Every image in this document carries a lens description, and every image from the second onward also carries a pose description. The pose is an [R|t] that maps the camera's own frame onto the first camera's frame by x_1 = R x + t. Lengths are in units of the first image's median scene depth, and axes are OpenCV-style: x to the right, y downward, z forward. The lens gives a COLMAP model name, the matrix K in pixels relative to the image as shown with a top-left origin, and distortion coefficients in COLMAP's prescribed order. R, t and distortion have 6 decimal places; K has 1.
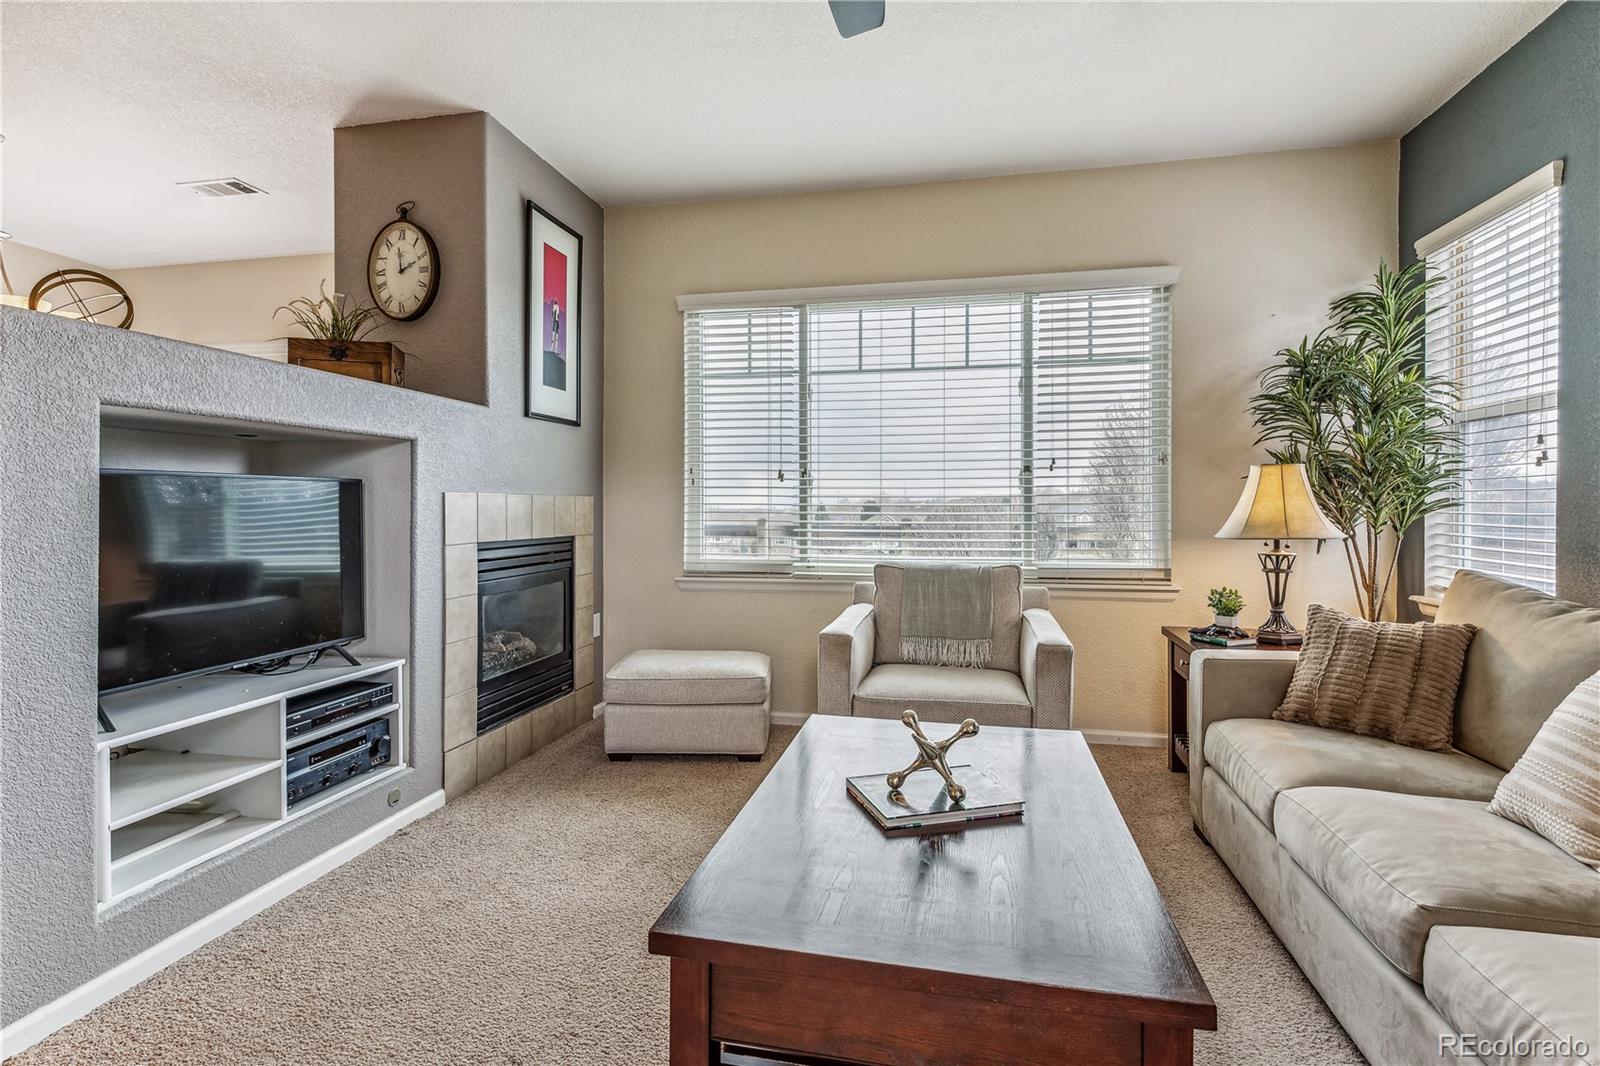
lens RADIAL K [[790.0, 0, 797.8], [0, 790.0, 508.0], [0, 0, 1]] dist [0.015316, -0.000585]
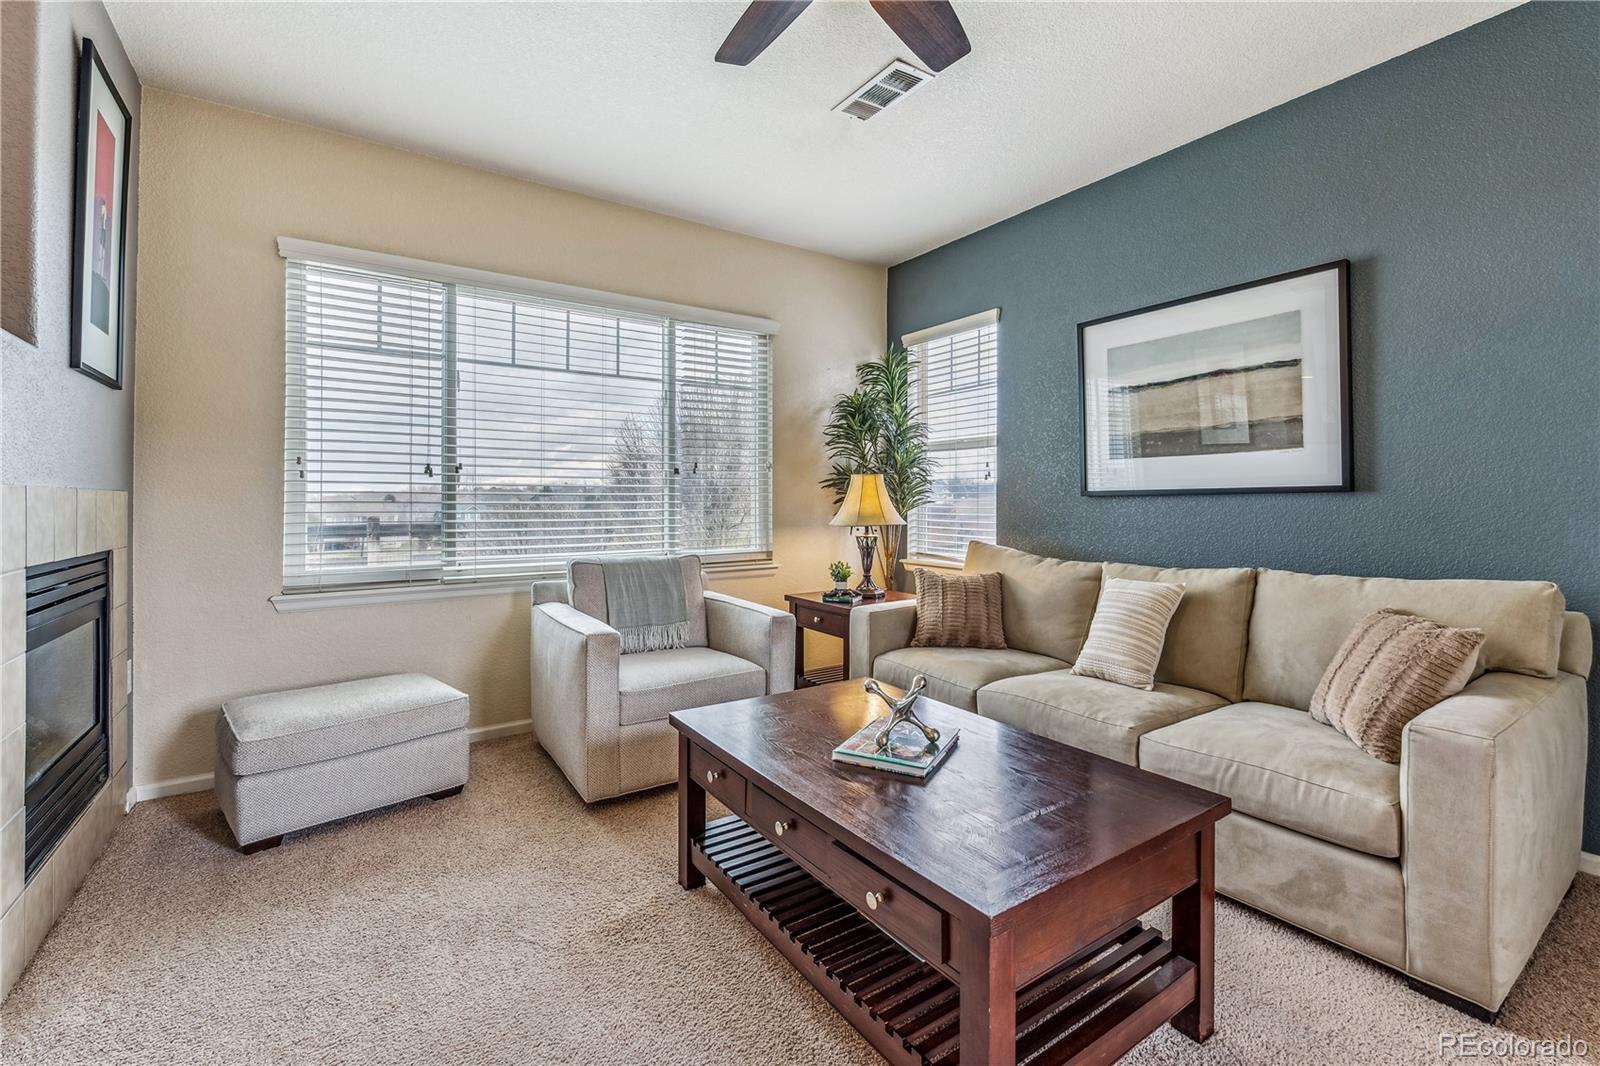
lens RADIAL K [[693.9, 0, 799.2], [0, 693.9, 495.1], [0, 0, 1]] dist [0.013783, -0.009390]
pose [[0.692943, 0.004732, 0.720977, -0.322738], [0.004797, 0.999926, -0.011173, -0.002418], [-0.720976, 0.011201, 0.692869, 0.171402]]
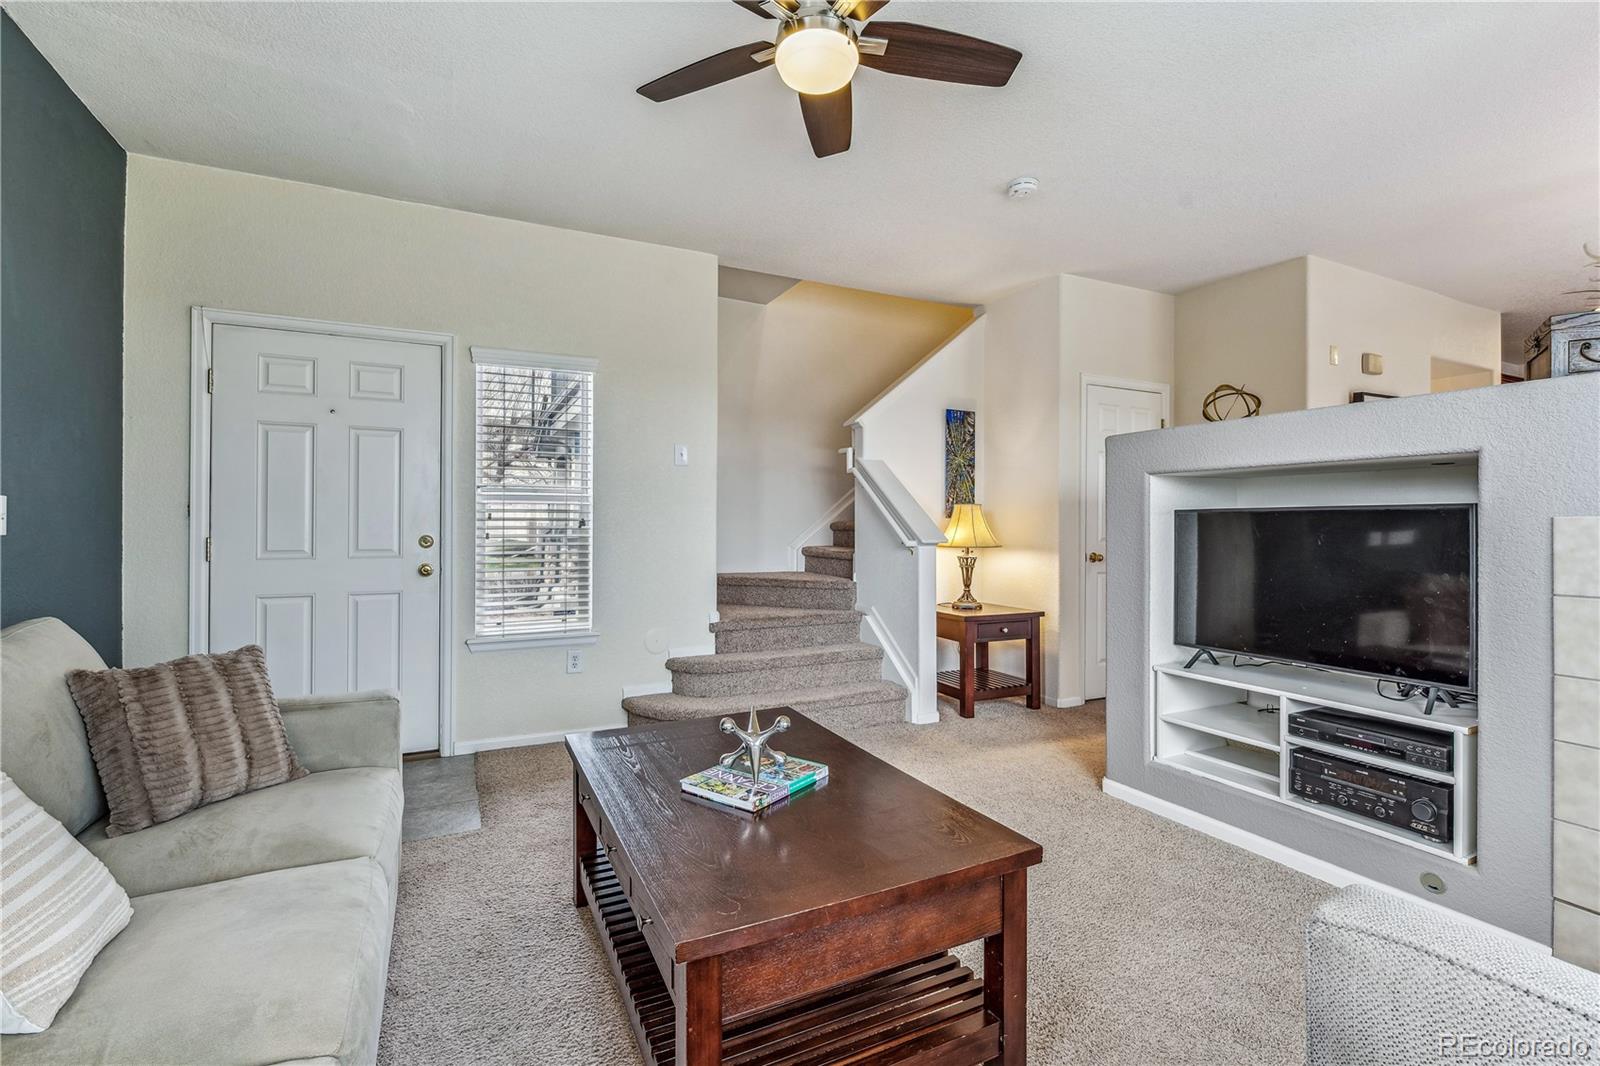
lens RADIAL K [[723.1, 0, 800.0], [0, 723.1, 533.0], [0, 0, 1]] dist [-0.000389, 0.000234]
pose [[-0.785245, -0.004297, -0.619170, 0.403129], [-0.007424, 0.999969, 0.002475, -0.005573], [0.619141, 0.006540, -0.785253, 0.922789]]
